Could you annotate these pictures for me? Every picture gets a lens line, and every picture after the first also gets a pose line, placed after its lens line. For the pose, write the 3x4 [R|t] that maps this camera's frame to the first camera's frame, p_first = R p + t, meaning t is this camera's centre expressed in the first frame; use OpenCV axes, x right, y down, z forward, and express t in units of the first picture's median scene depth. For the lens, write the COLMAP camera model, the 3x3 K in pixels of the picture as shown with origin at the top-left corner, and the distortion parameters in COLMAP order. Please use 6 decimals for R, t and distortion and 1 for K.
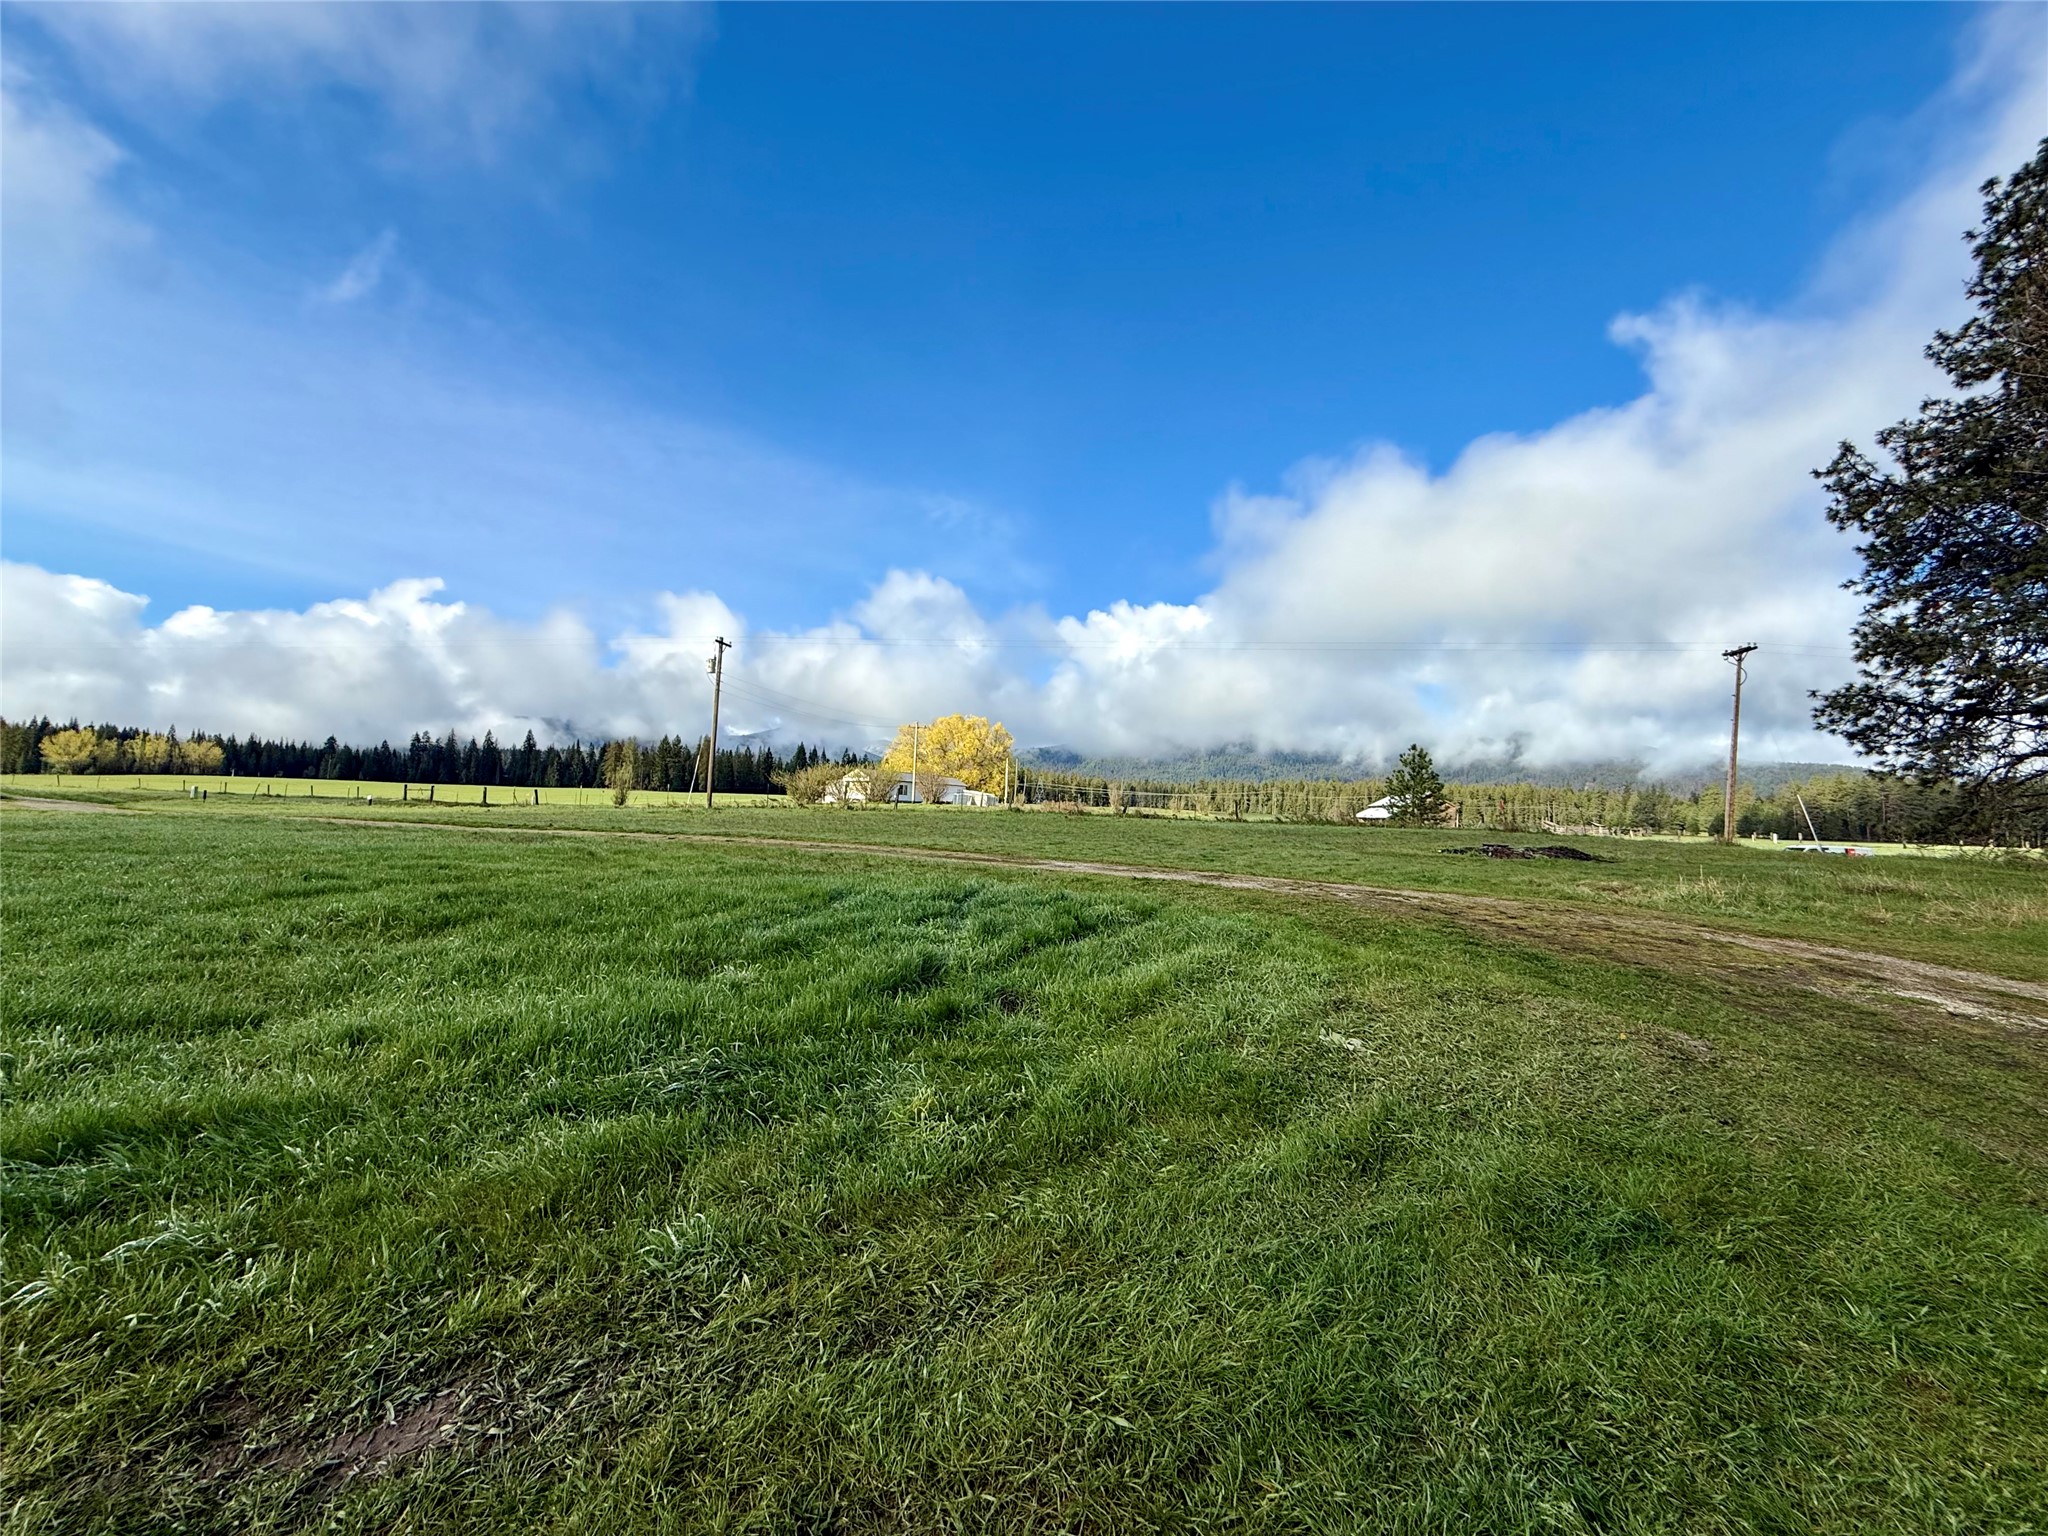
lens RADIAL K [[813.8, 0, 1018.7], [0, 813.8, 764.8], [0, 0, 1]] dist [-0.000239, 0.000342]
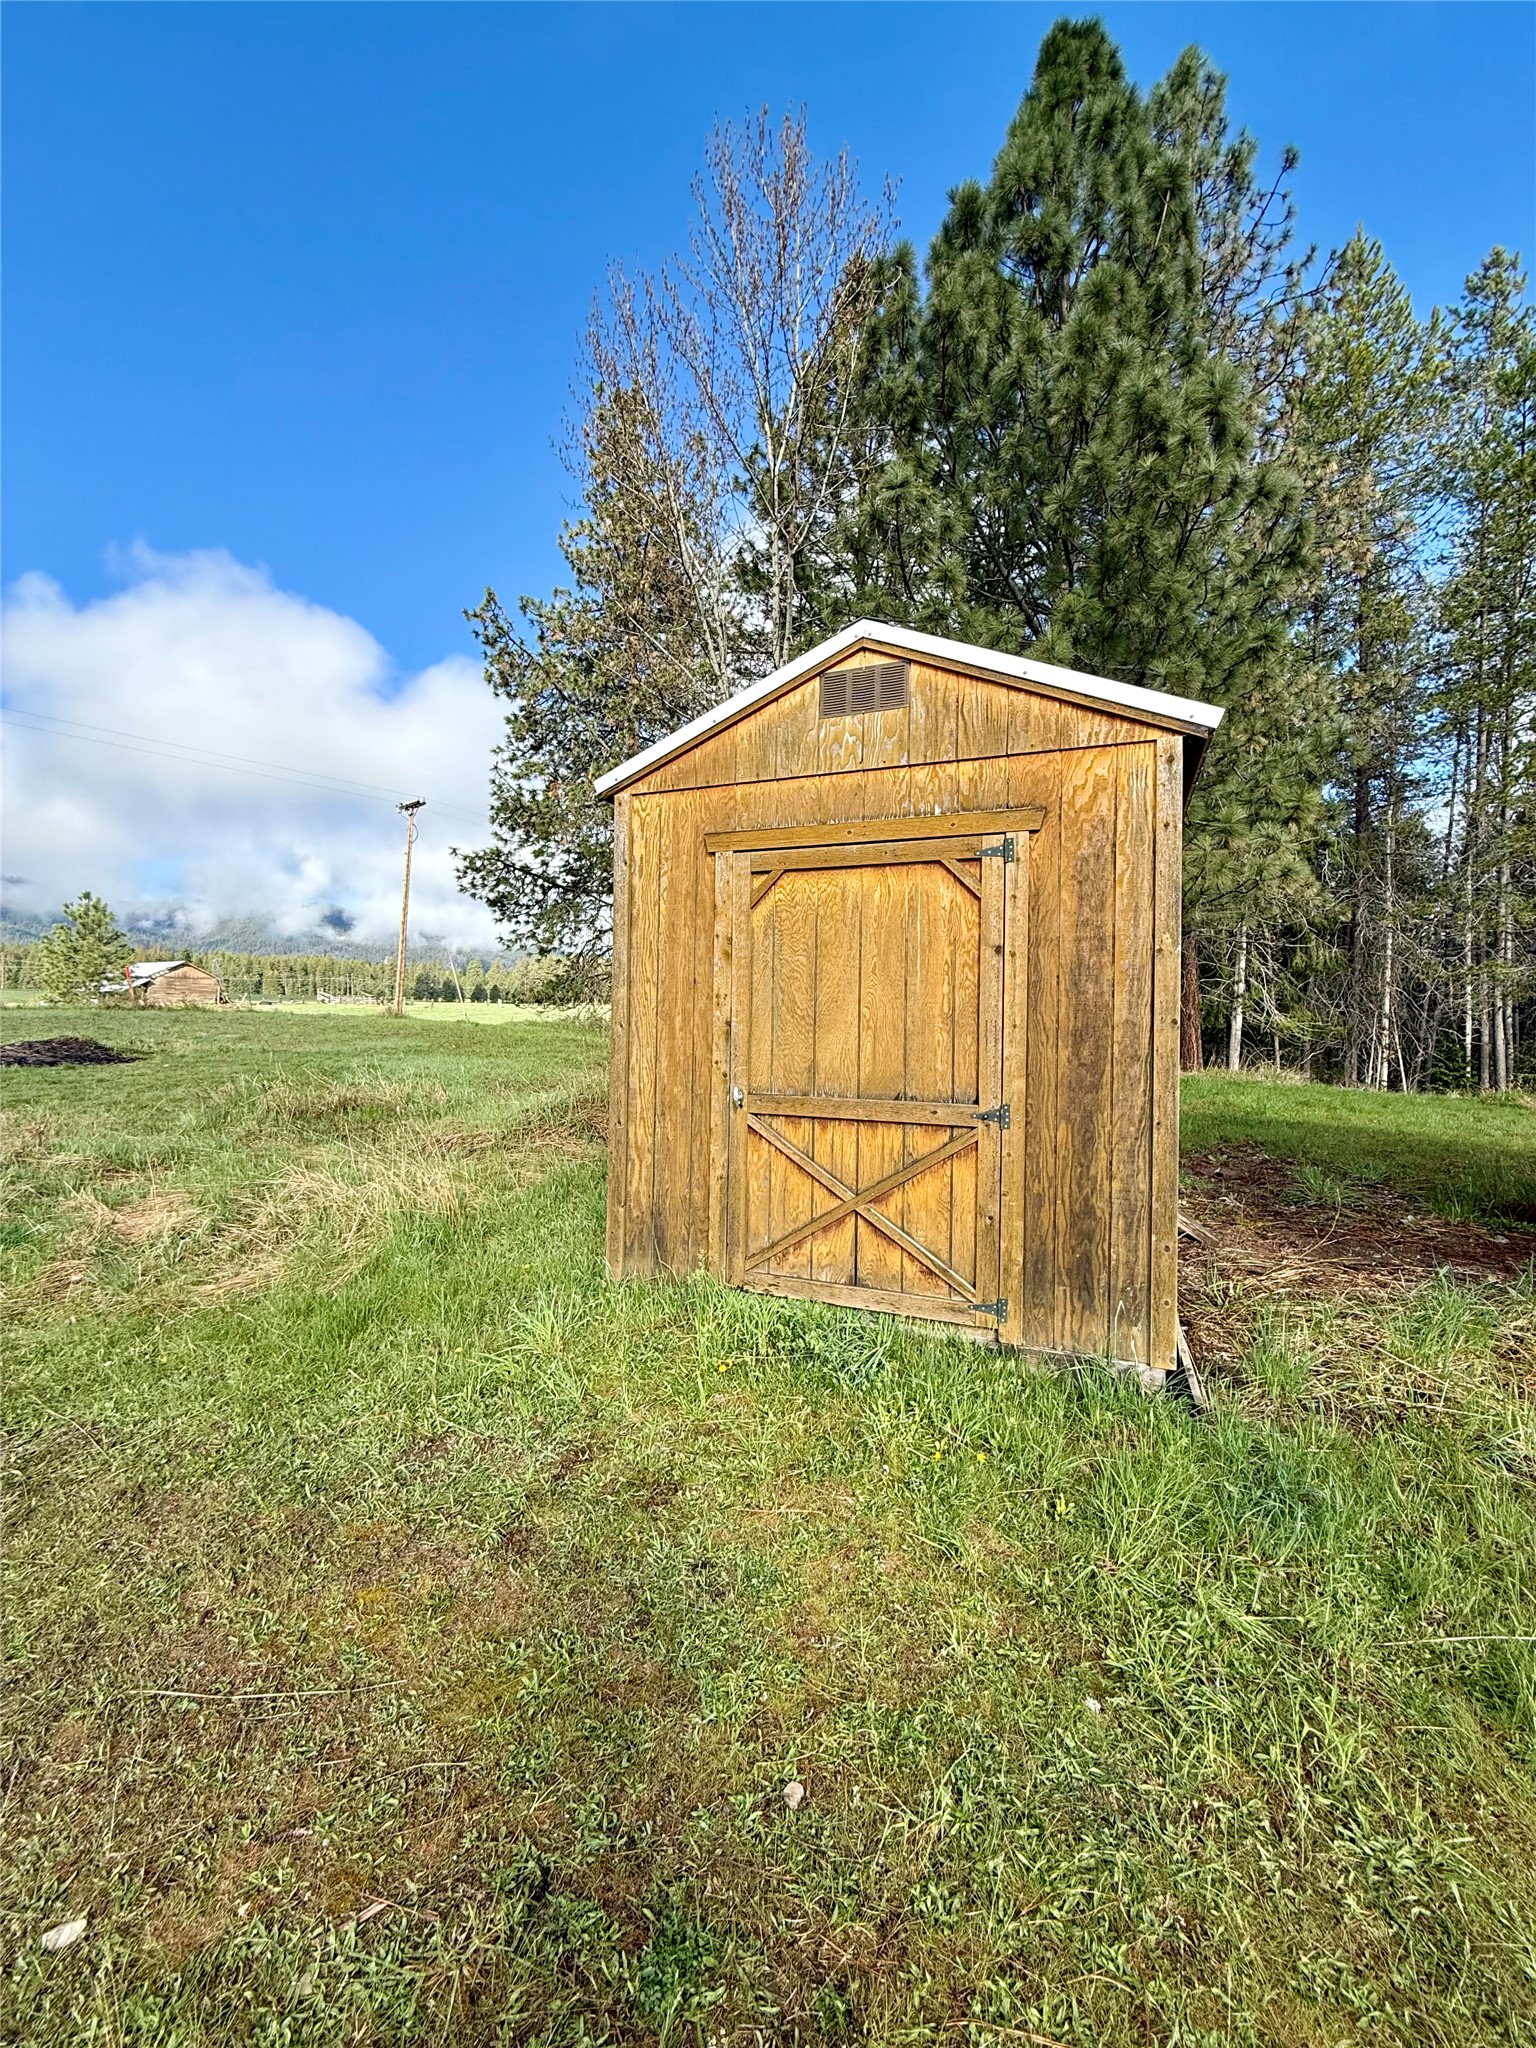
lens RADIAL K [[813.8, 0, 777.4], [0, 813.8, 1020.6], [0, 0, 1]] dist [-0.000239, 0.000342]
pose [[0.492467, -0.046665, 0.869079, 0.758673], [-0.043354, 0.996007, 0.078047, 0.034432], [-0.869251, -0.076114, 0.488477, 0.474177]]
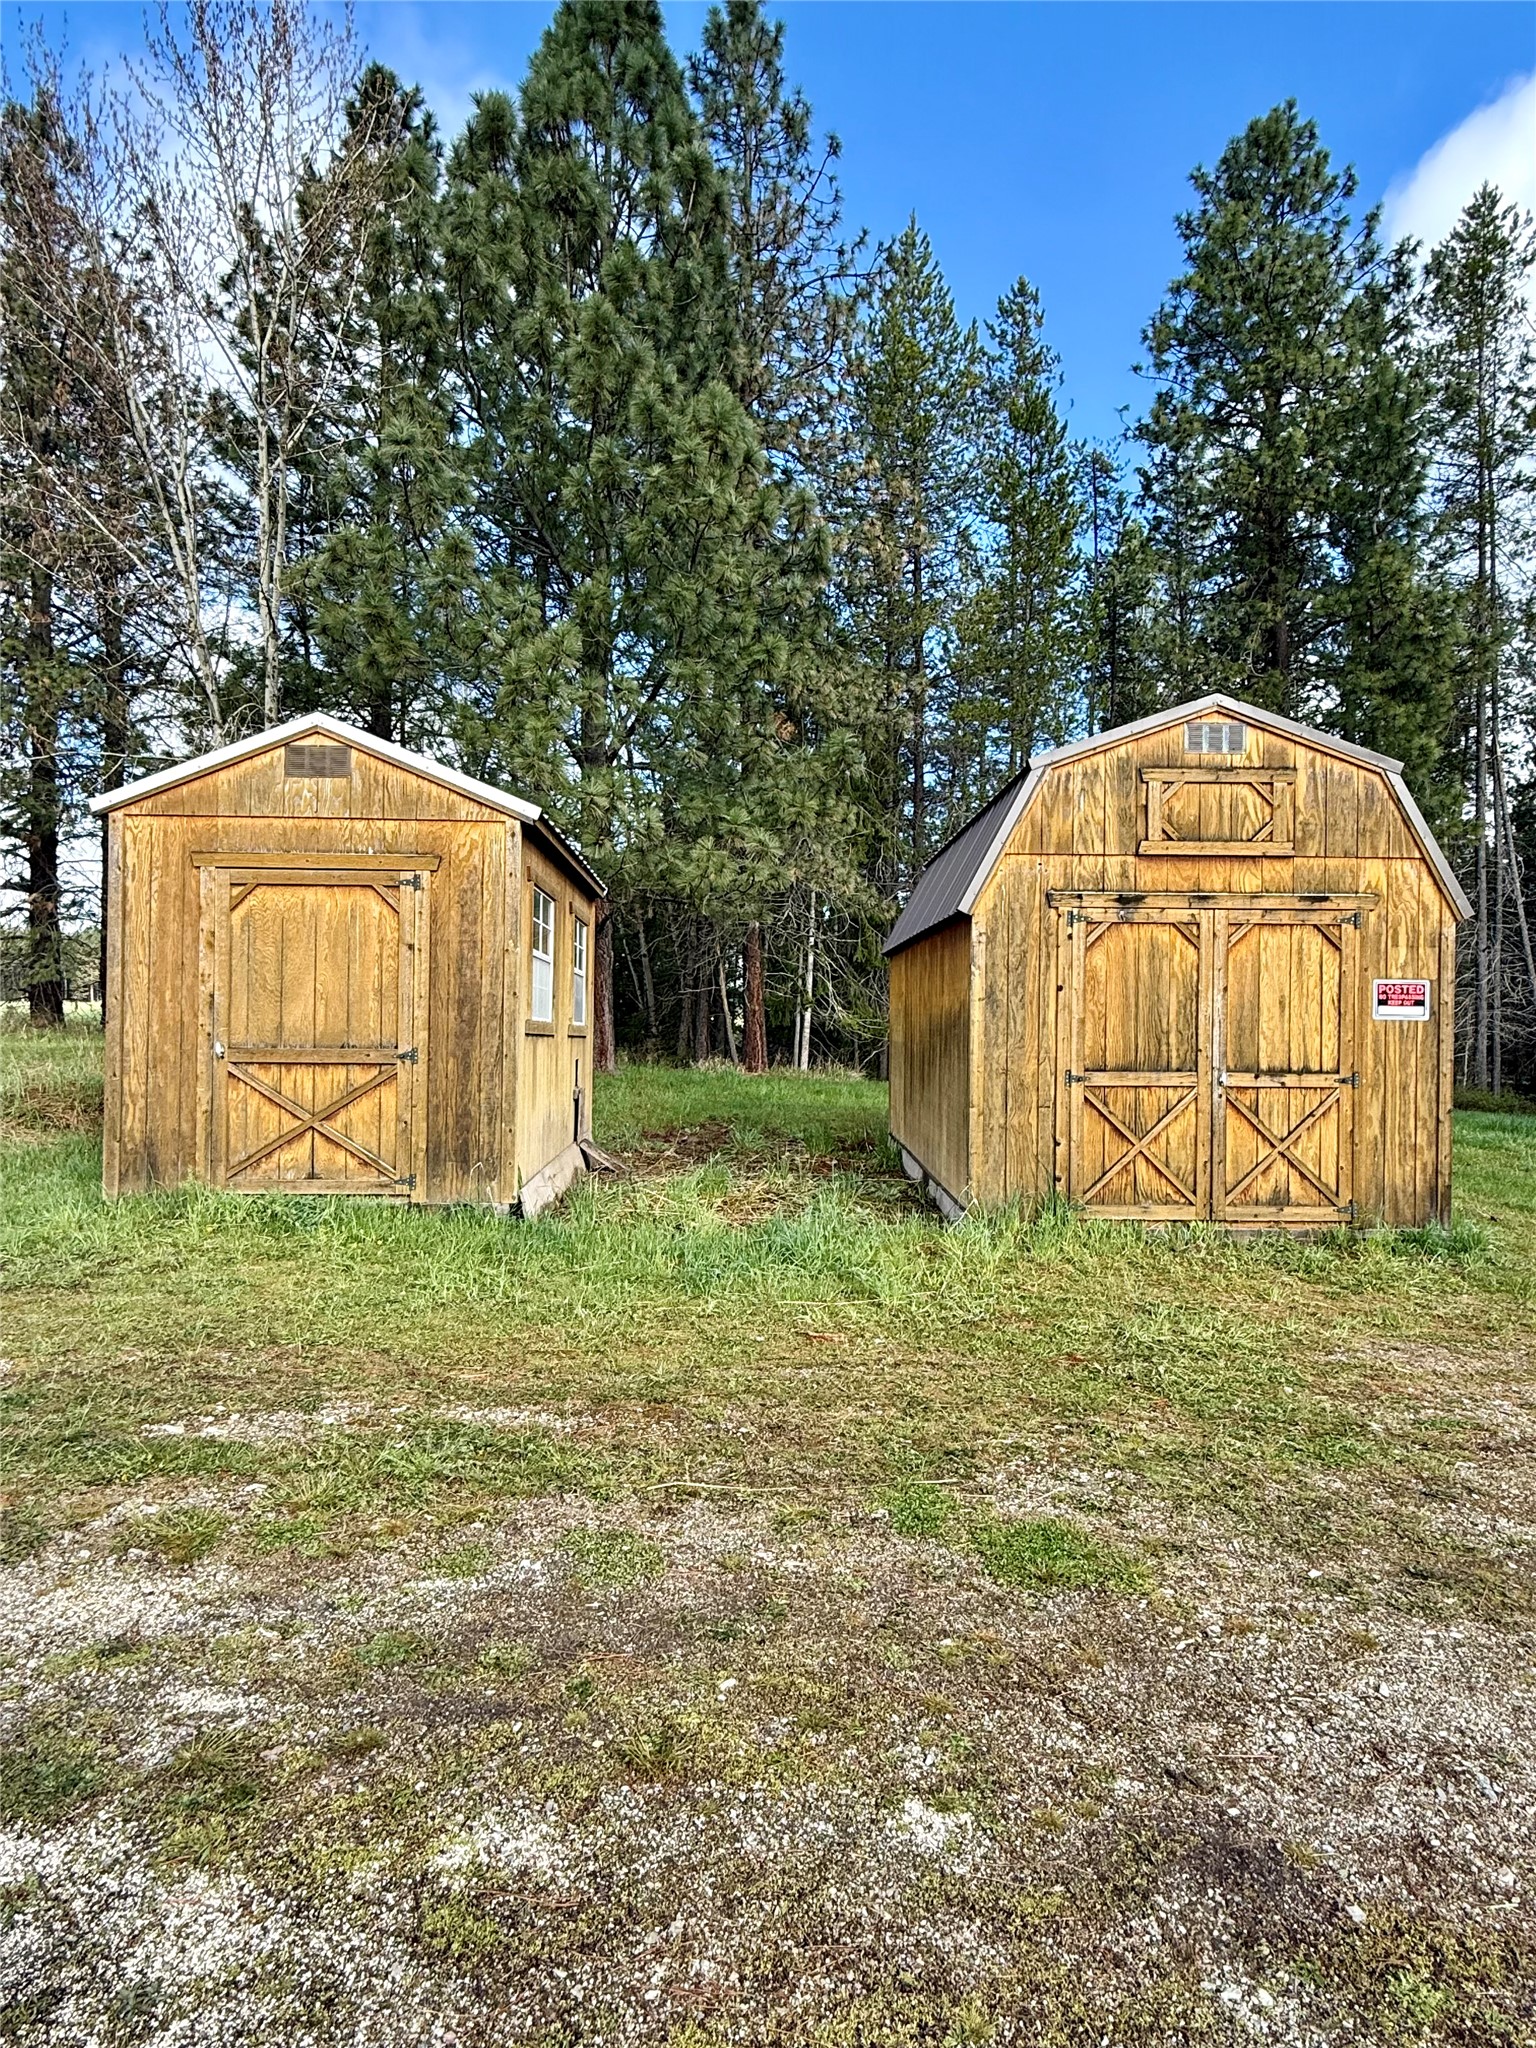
lens RADIAL K [[1117.8, 0, 775.5], [0, 1117.8, 1023.5], [0, 0, 1]] dist [-0.000428, -0.000636]
pose [[0.094994, -0.045905, 0.994419, 0.506574], [-0.068149, 0.996293, 0.052501, 0.026041], [-0.993142, -0.072756, 0.091513, 0.320016]]
